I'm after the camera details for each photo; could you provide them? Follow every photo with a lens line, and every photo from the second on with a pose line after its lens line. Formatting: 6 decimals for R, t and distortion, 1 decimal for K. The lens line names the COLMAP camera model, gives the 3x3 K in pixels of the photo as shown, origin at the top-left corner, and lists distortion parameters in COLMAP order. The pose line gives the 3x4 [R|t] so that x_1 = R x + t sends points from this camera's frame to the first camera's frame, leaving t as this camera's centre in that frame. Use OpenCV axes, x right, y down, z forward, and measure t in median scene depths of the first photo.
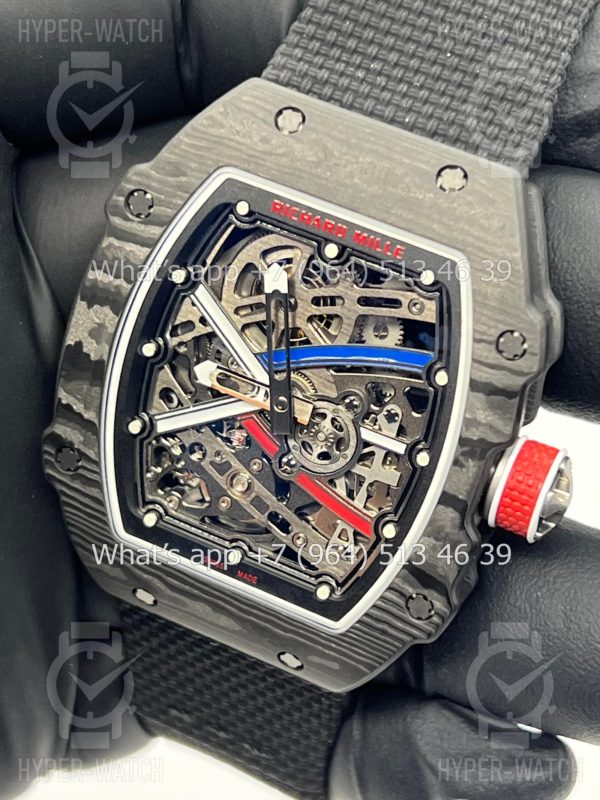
lens RADIAL K [[1886.5, 0, 305.9], [0, 1886.5, 405.8], [0, 0, 1]] dist [0.227594, 0.000000]
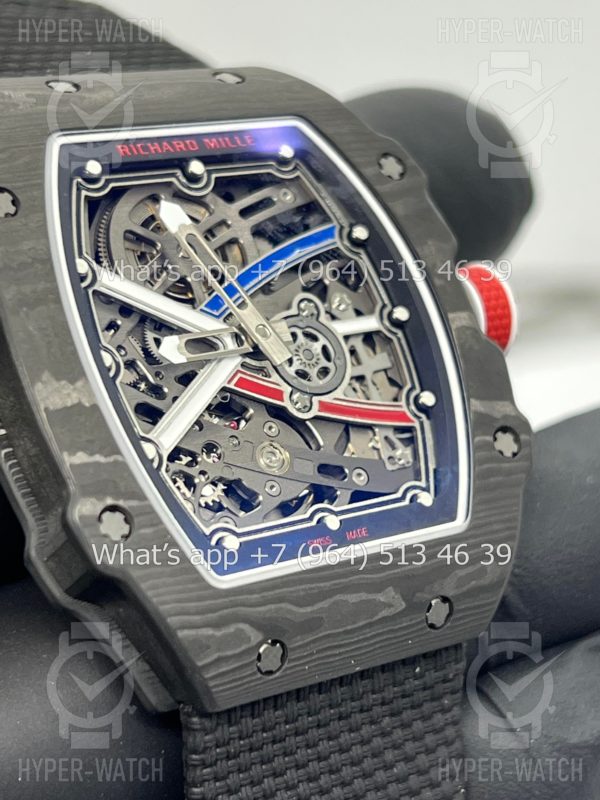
lens RADIAL K [[1886.5, 0, 299.1], [0, 1886.5, 399.9], [0, 0, 1]] dist [0.227594, 0.000000]
pose [[0.491944, -0.263036, 0.829942, -0.715979], [0.702063, 0.683602, -0.199489, 0.200018], [-0.514877, 0.680809, 0.520961, 0.569040]]
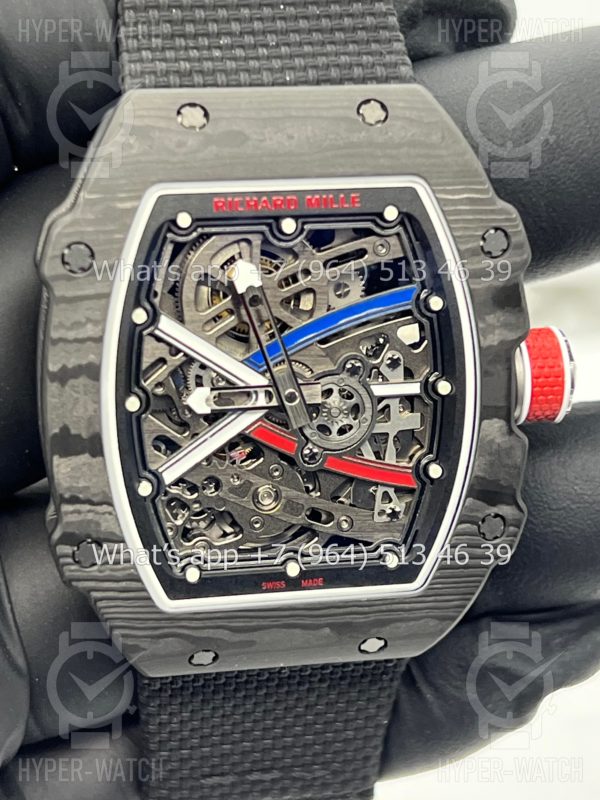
lens RADIAL K [[1886.5, 0, 295.2], [0, 1886.5, 397.6], [0, 0, 1]] dist [0.227594, 0.000000]
pose [[0.824461, -0.391259, 0.408876, -0.402698], [0.403307, 0.913063, 0.060491, -0.057560], [-0.396997, 0.115030, 0.910583, 0.126174]]
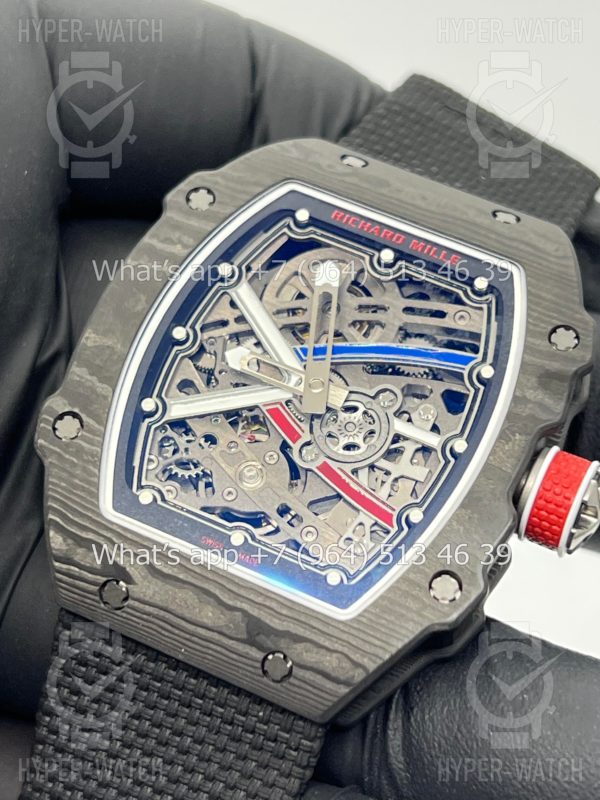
lens RADIAL K [[1886.5, 0, 300.1], [0, 1886.5, 401.2], [0, 0, 1]] dist [0.227594, 0.000000]
pose [[0.959124, 0.230085, 0.164750, -0.179261], [-0.084864, 0.789248, -0.608183, 0.597579], [-0.269962, 0.569341, 0.776512, 0.249667]]
